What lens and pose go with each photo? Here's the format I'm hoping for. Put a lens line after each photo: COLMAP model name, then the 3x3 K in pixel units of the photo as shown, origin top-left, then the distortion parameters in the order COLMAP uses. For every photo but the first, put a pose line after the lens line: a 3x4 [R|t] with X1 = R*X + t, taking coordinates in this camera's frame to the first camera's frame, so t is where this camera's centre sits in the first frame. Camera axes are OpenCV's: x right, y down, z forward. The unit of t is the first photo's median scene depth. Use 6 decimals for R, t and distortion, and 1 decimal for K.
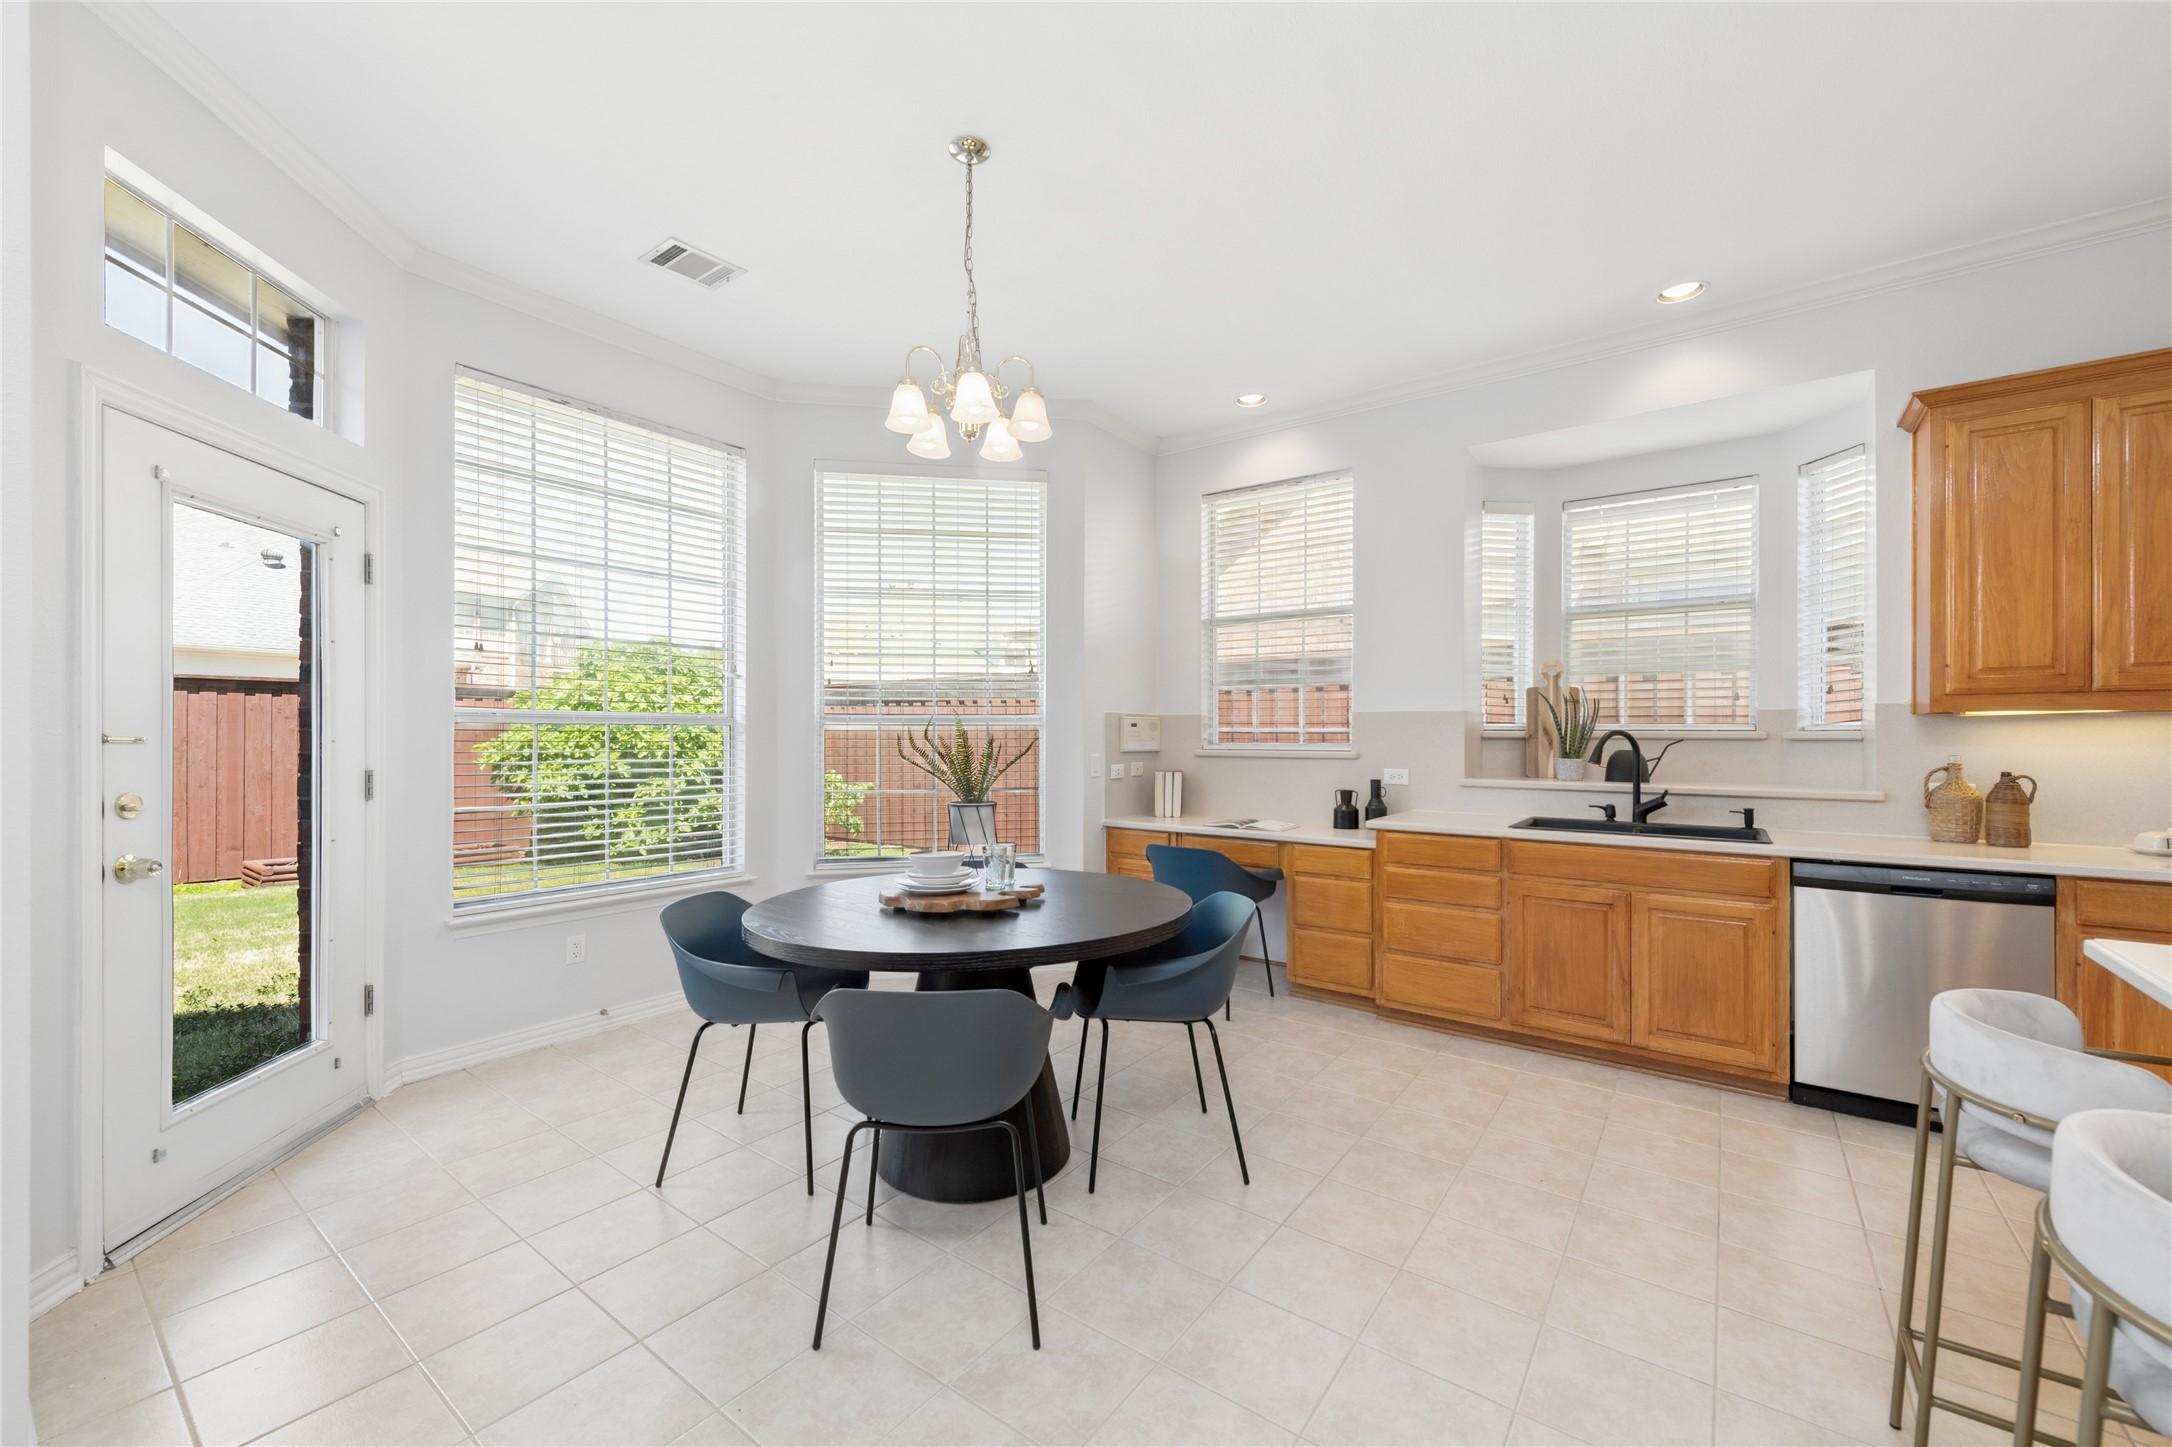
lens RADIAL K [[857.7, 0, 1082.5], [0, 857.7, 733.7], [0, 0, 1]] dist [0.001415, -0.000126]
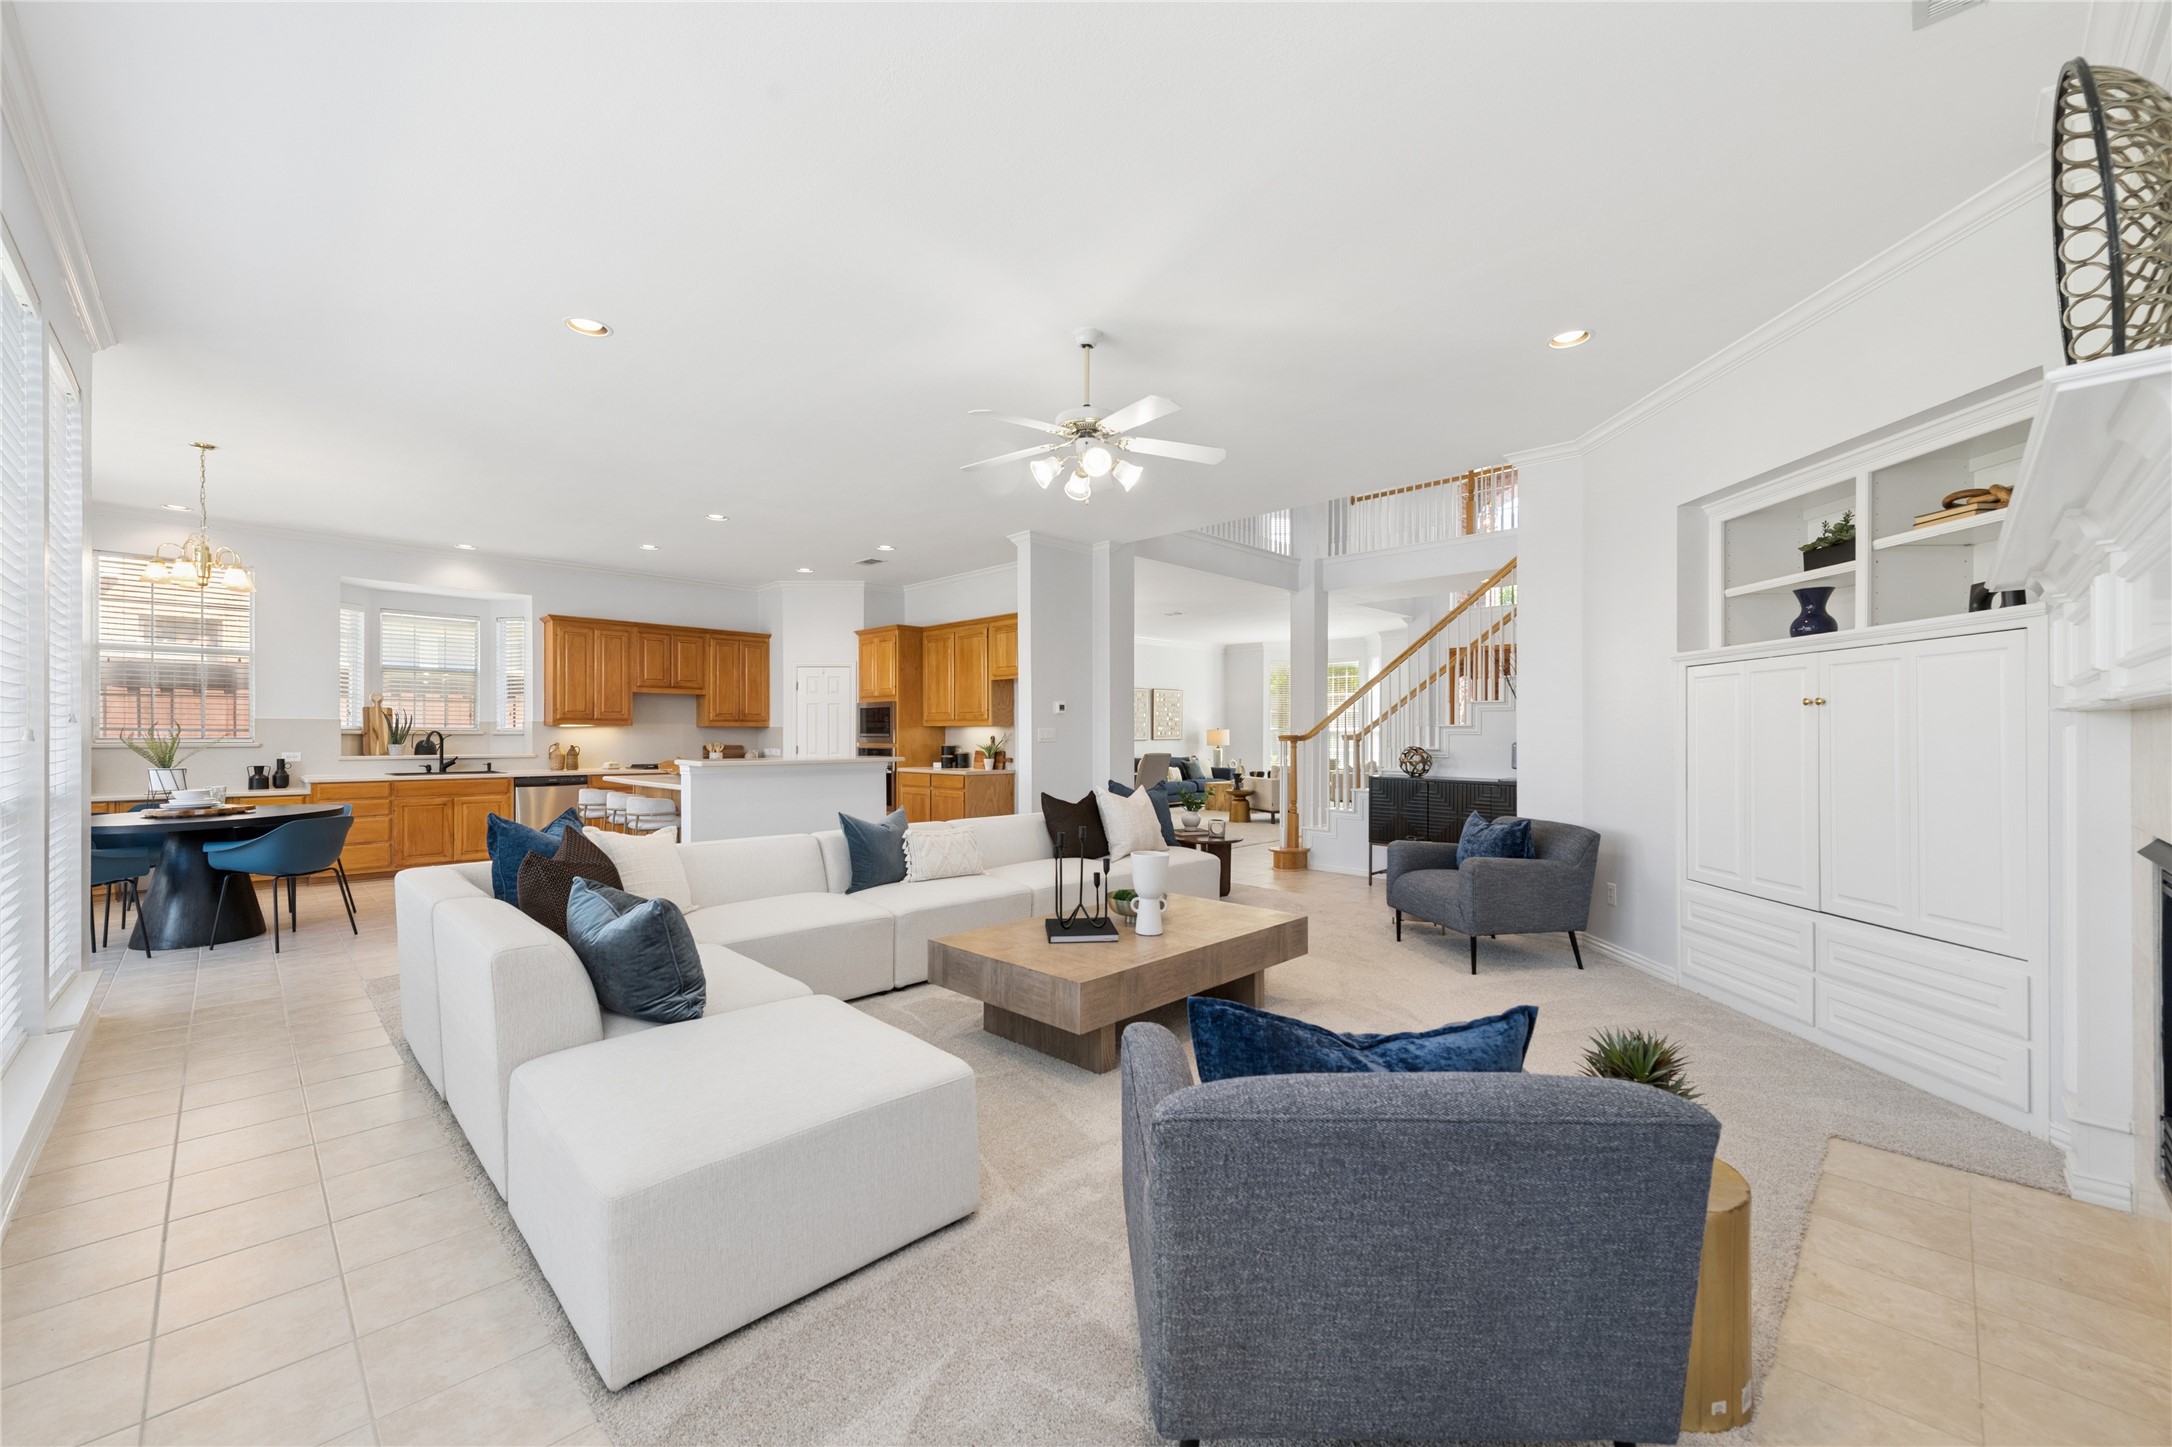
lens RADIAL K [[857.7, 0, 1082.5], [0, 857.7, 733.7], [0, 0, 1]] dist [0.001415, -0.000126]
pose [[0.148377, 0.001668, 0.988930, -1.329578], [-0.001991, 0.999997, -0.001388, 0.003844], [-0.988929, -0.001763, 0.148380, -0.989554]]
